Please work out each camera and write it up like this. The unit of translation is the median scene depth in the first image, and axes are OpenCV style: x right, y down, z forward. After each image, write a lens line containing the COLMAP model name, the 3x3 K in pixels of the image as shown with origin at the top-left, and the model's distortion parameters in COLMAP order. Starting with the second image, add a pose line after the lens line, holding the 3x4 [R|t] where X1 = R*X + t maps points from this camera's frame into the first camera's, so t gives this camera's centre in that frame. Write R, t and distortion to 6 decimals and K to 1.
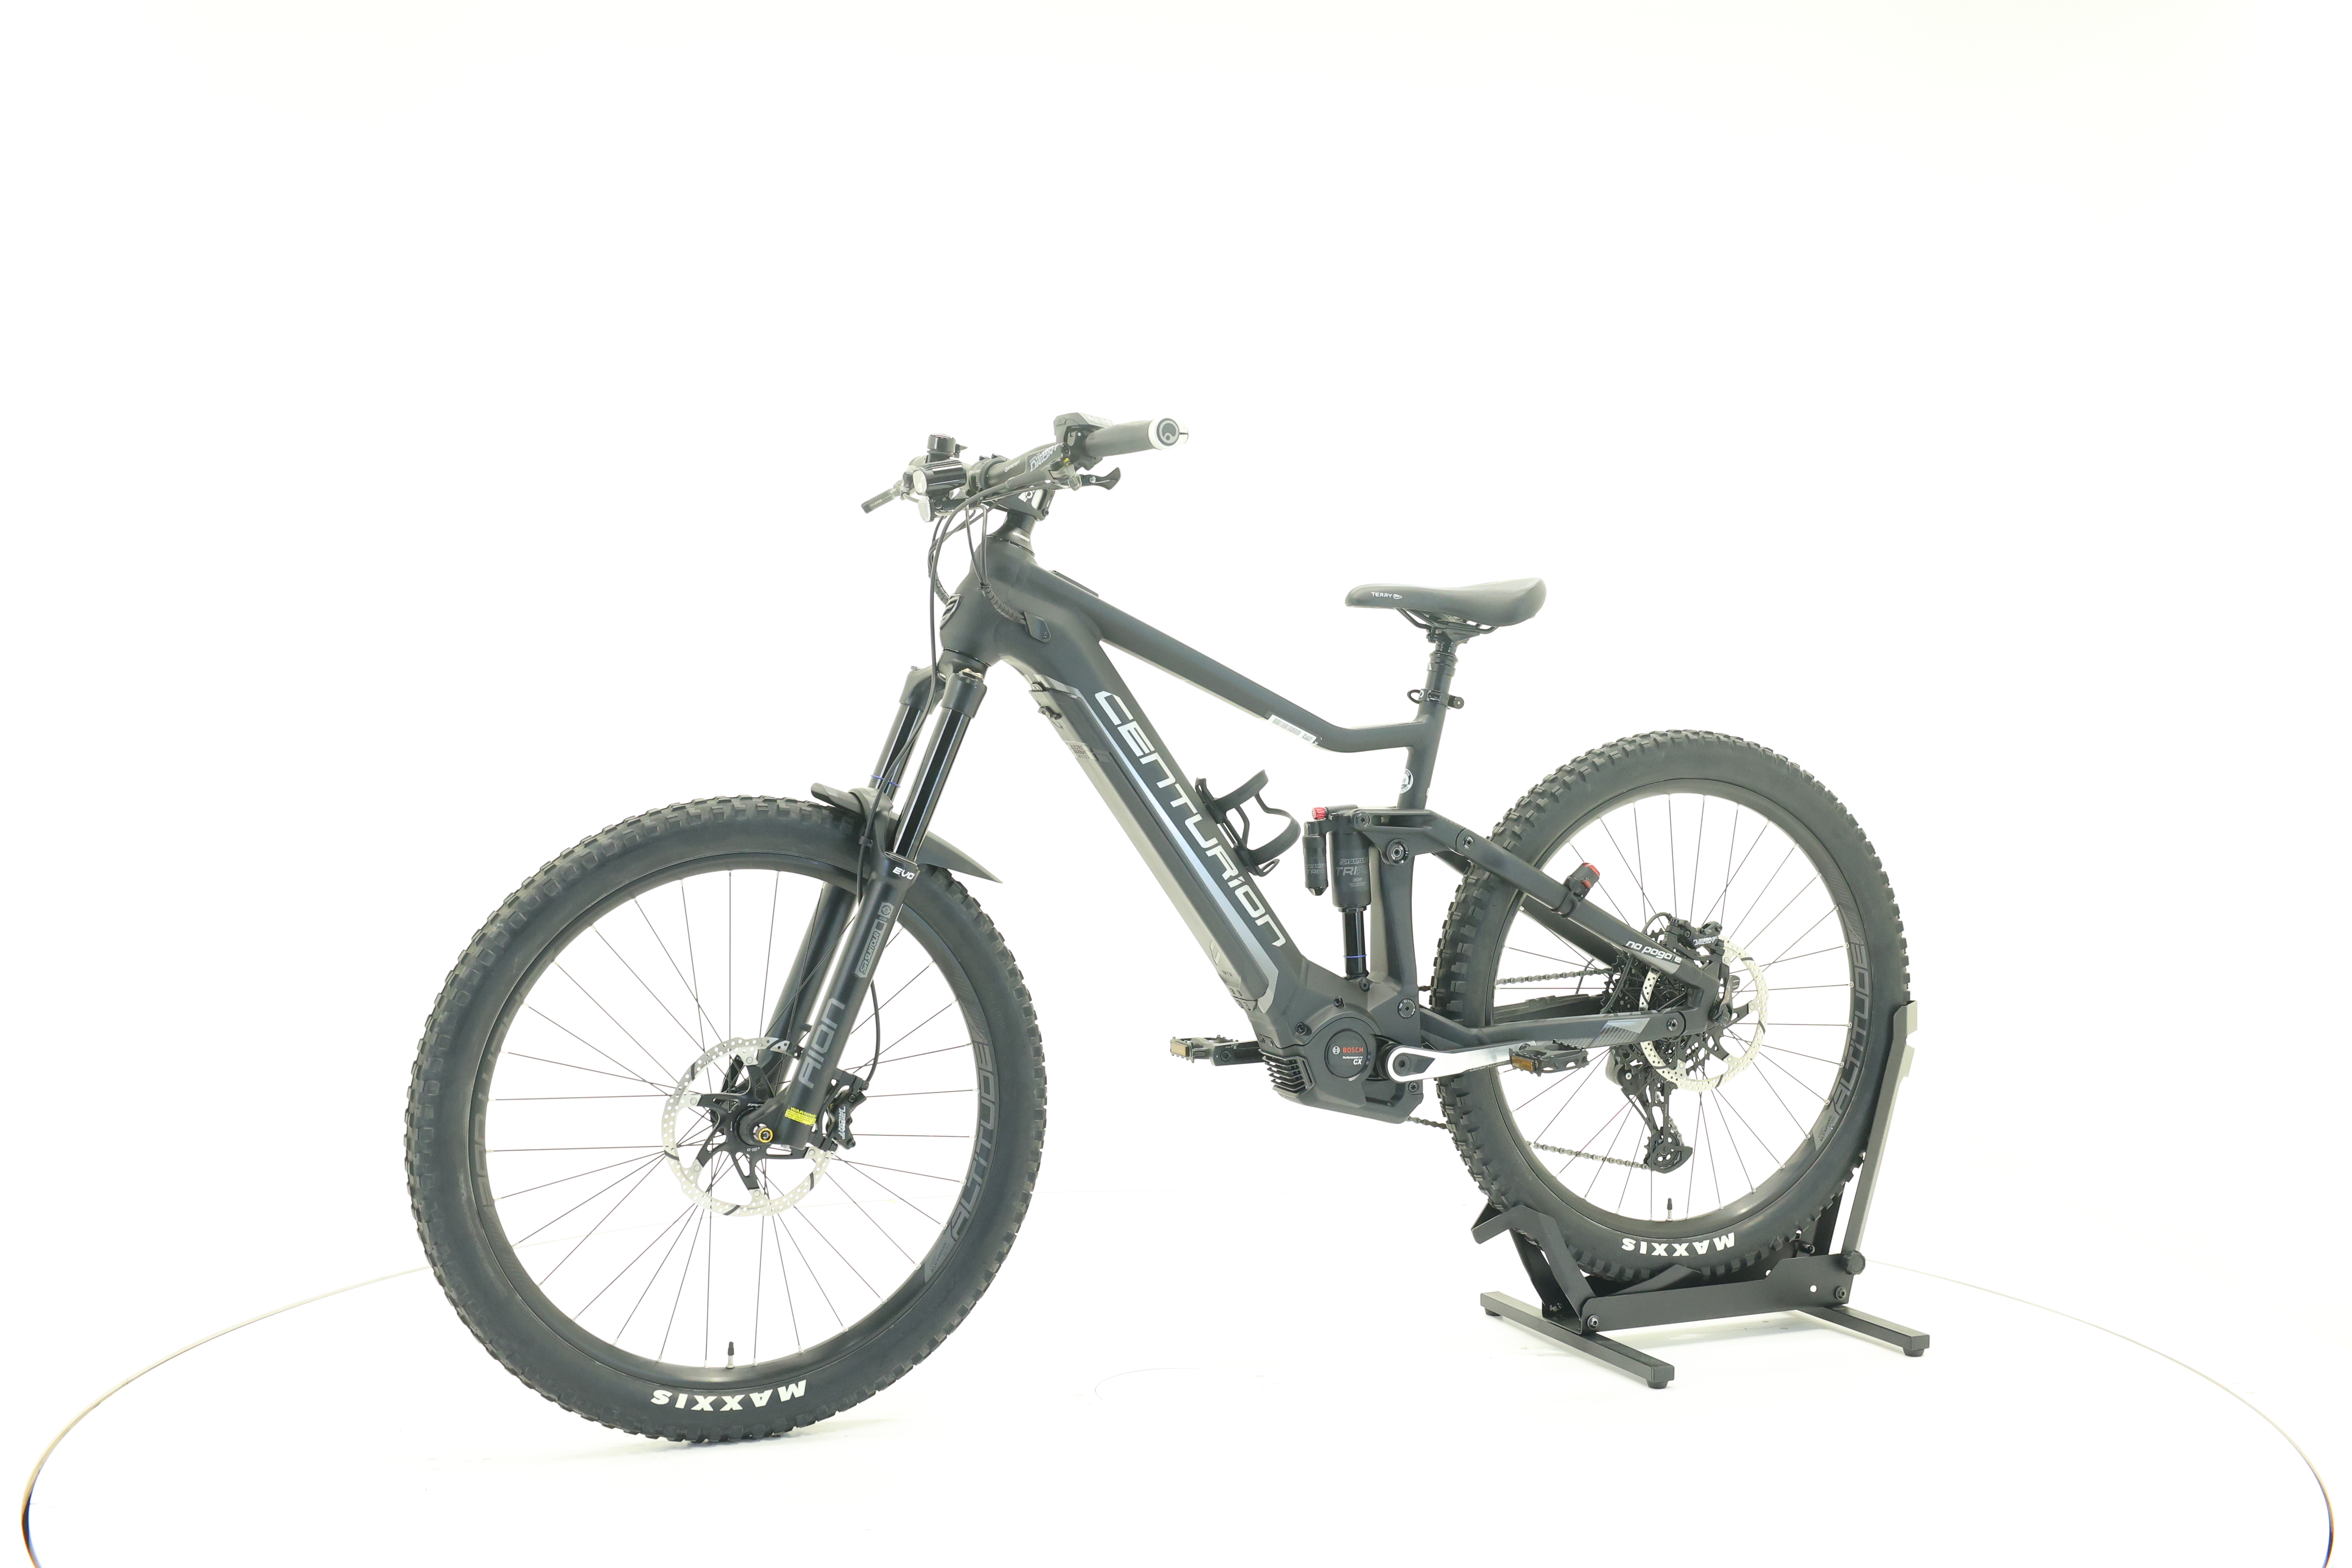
lens RADIAL K [[2495.8, 0, 1177.8], [0, 2495.8, 779.6], [0, 0, 1]] dist [-0.001417, 0.000000]
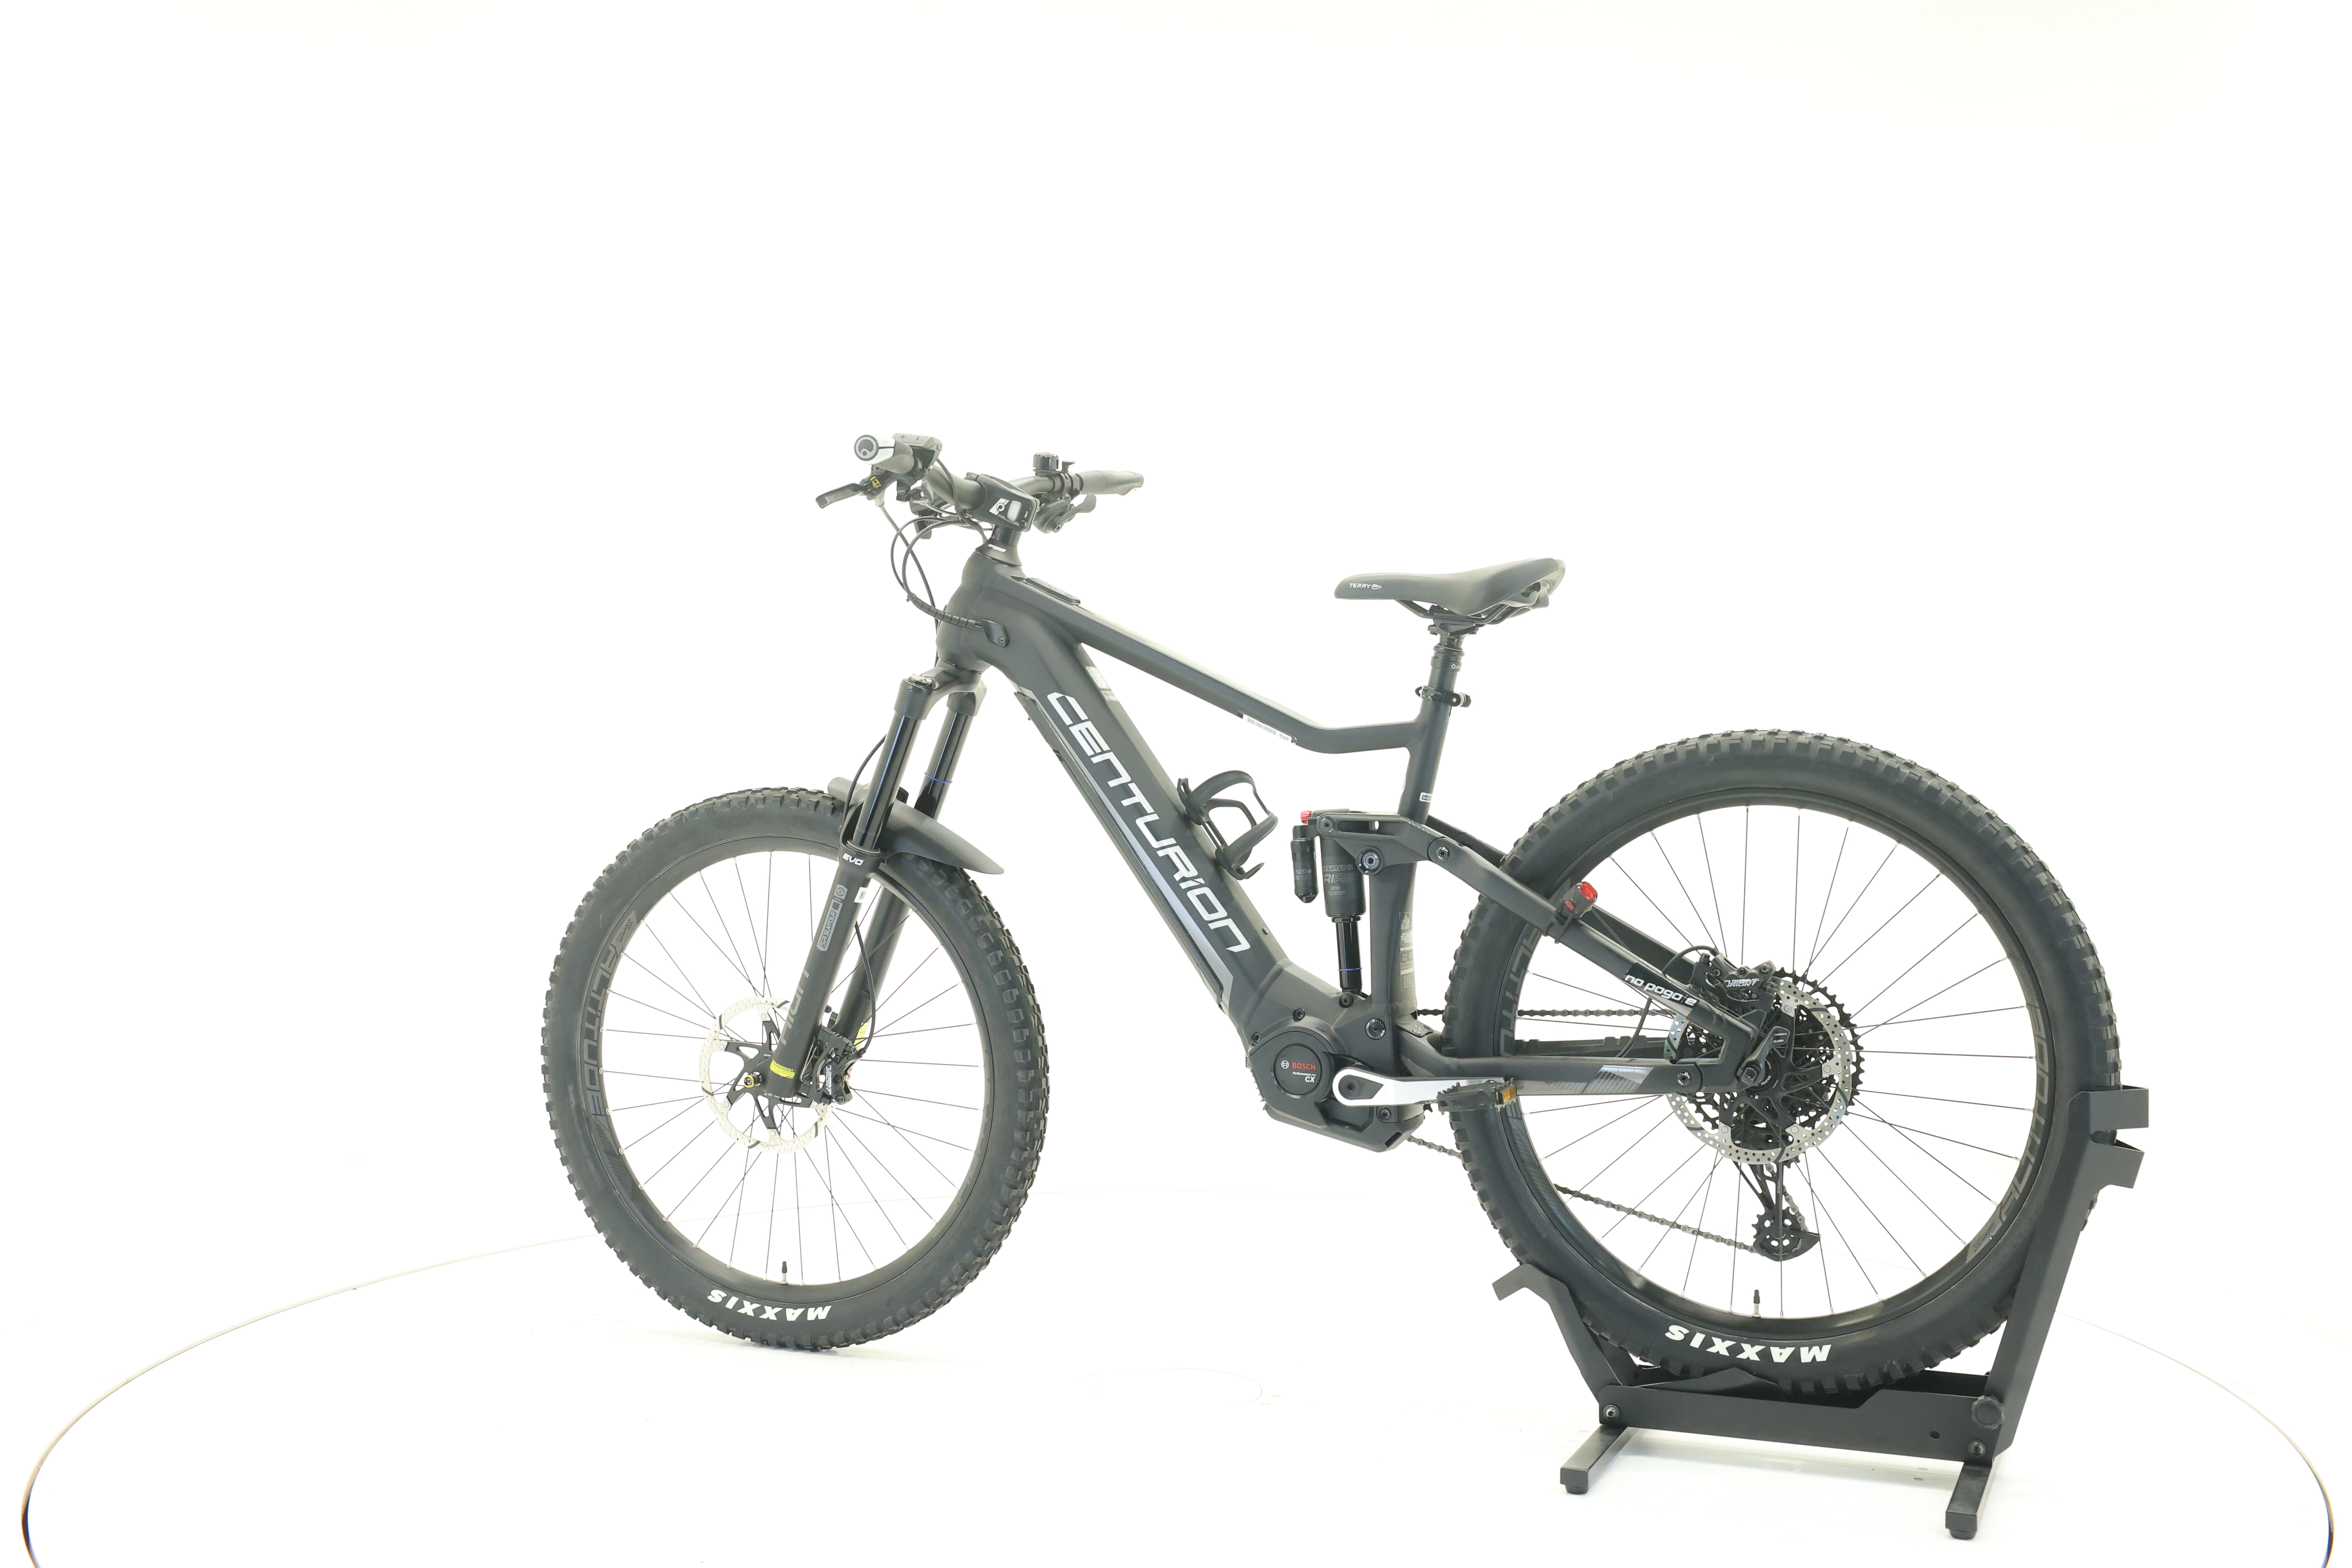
lens RADIAL K [[2495.8, 0, 1181.6], [0, 2495.8, 774.0], [0, 0, 1]] dist [-0.001417, 0.000000]
pose [[0.699164, 0.010997, -0.714877, 0.708147], [-0.014638, 0.999892, 0.001065, -0.003246], [0.714812, 0.009719, 0.699249, 0.297377]]
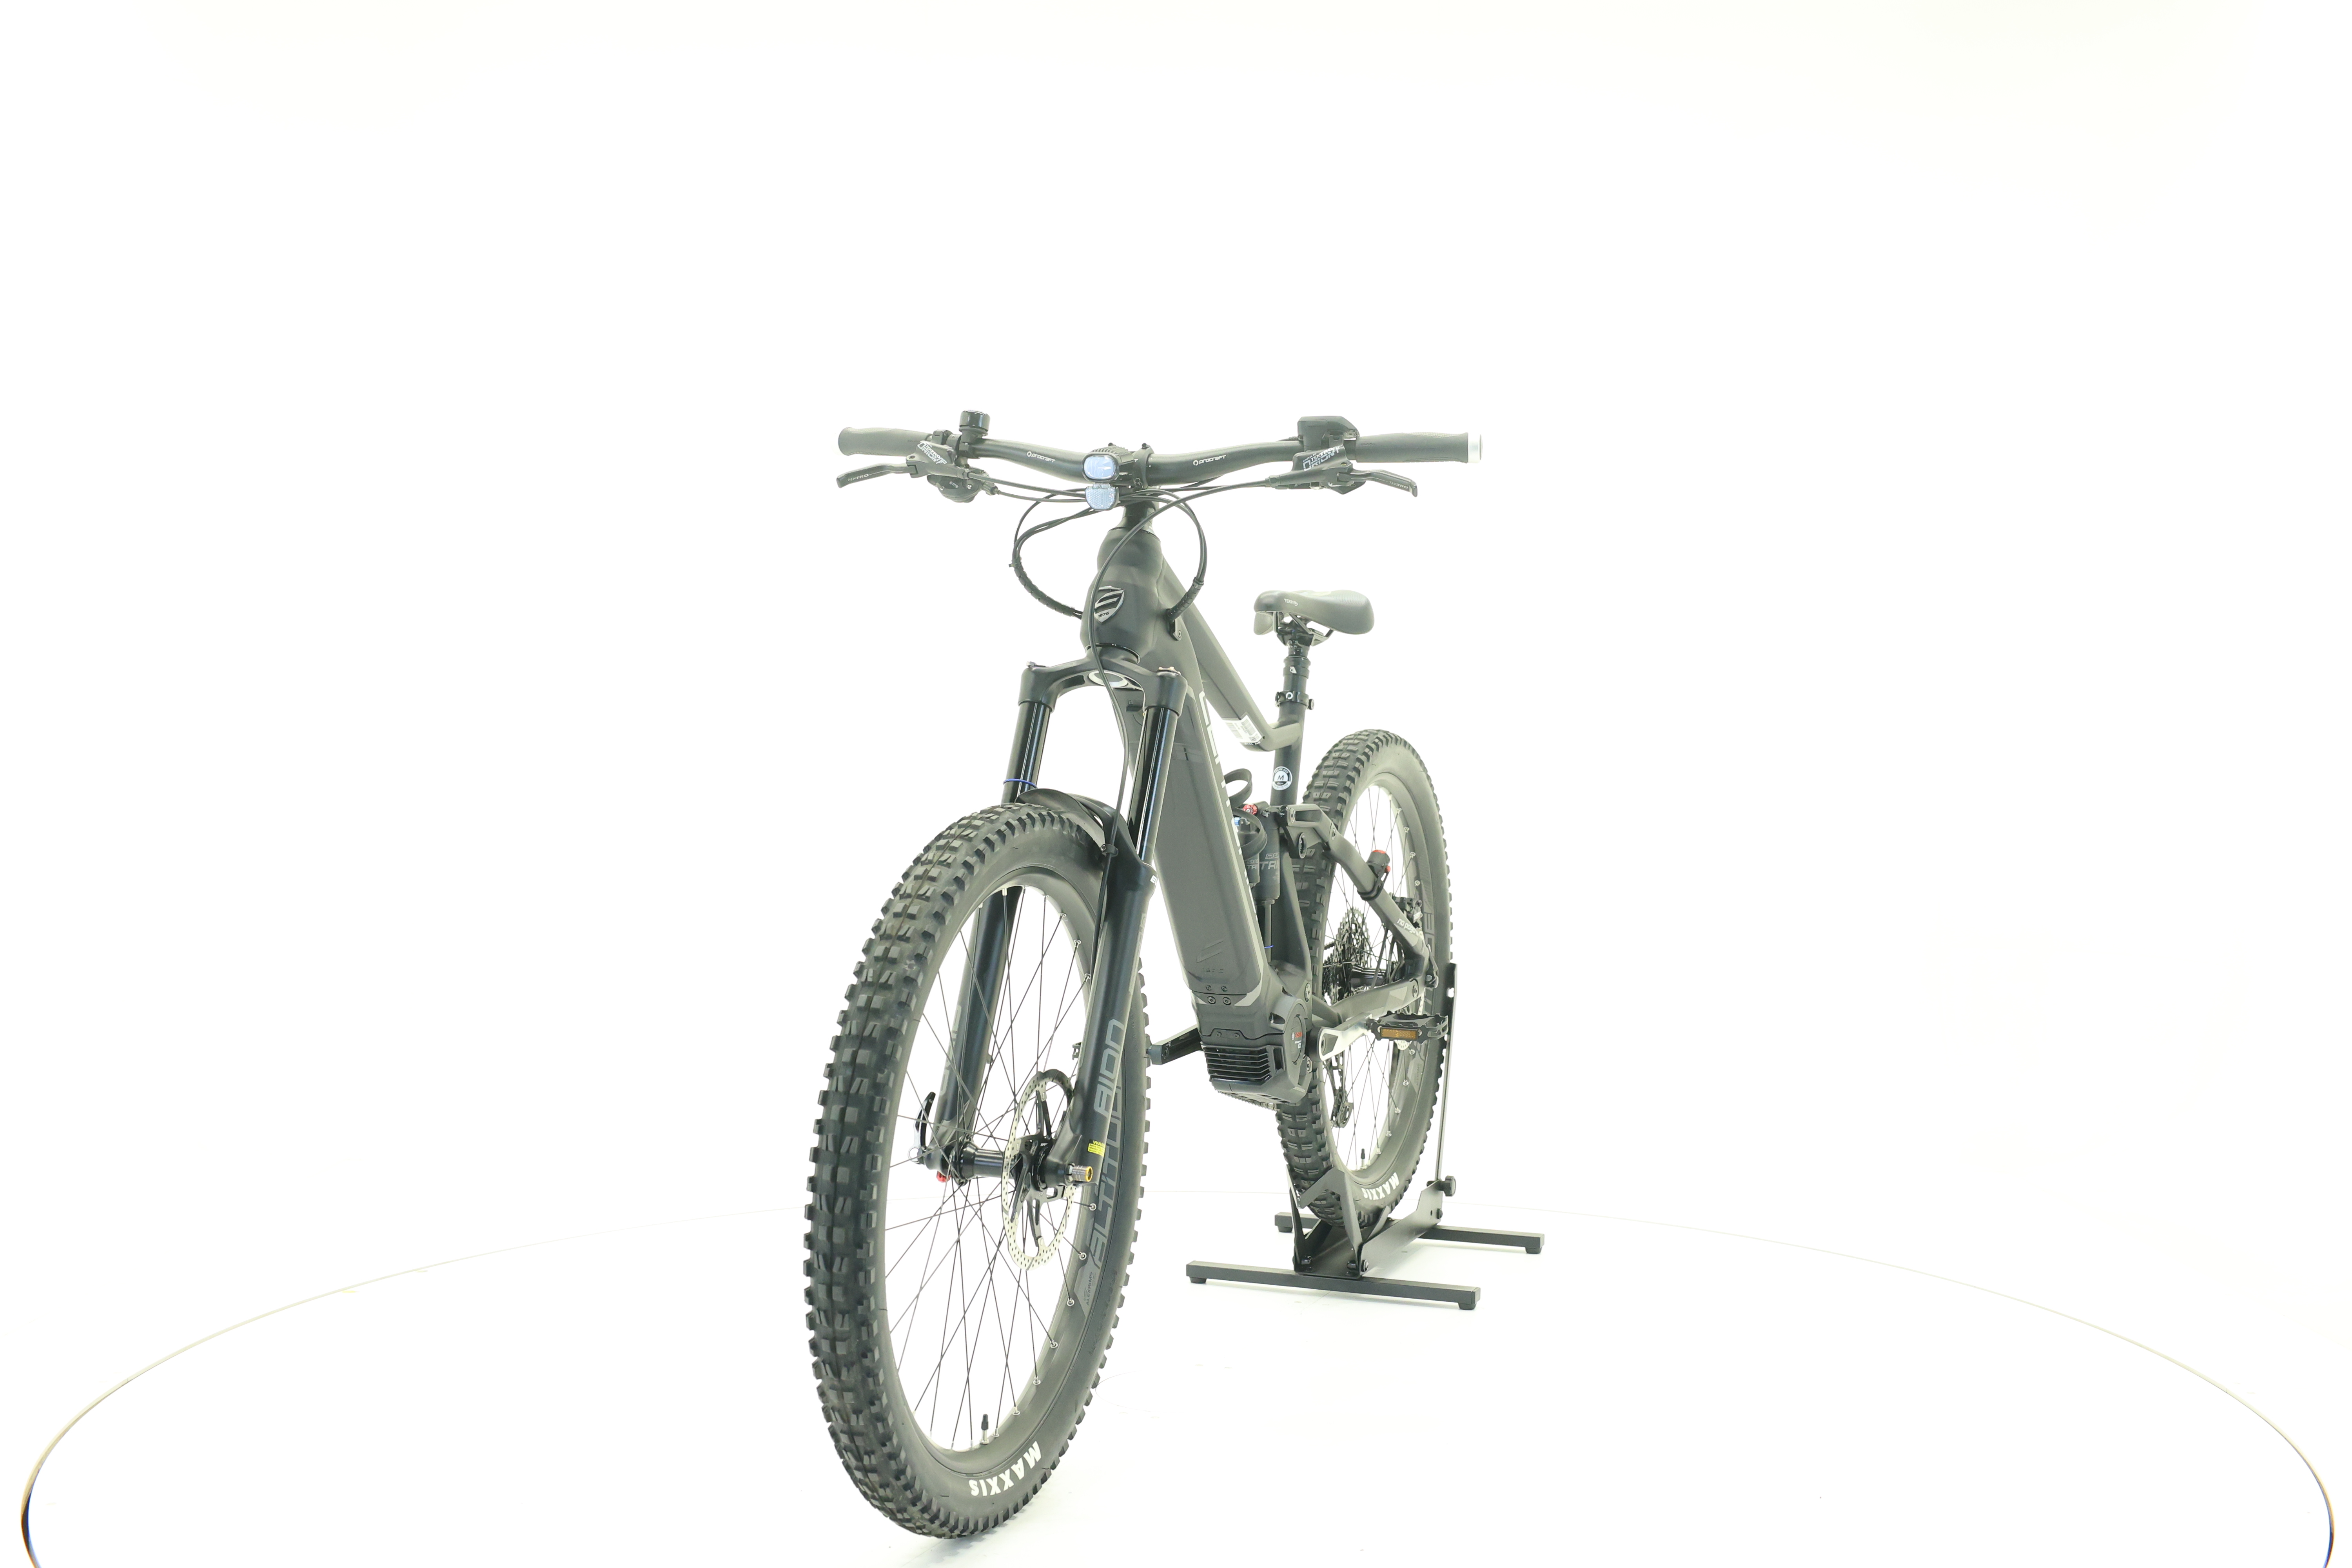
lens RADIAL K [[2495.8, 0, 1162.4], [0, 2495.8, 786.1], [0, 0, 1]] dist [-0.001417, 0.000000]
pose [[0.706770, -0.017365, 0.707230, -0.702280], [0.012527, 0.999849, 0.012030, -0.009364], [-0.707333, 0.000357, 0.706881, 0.295795]]
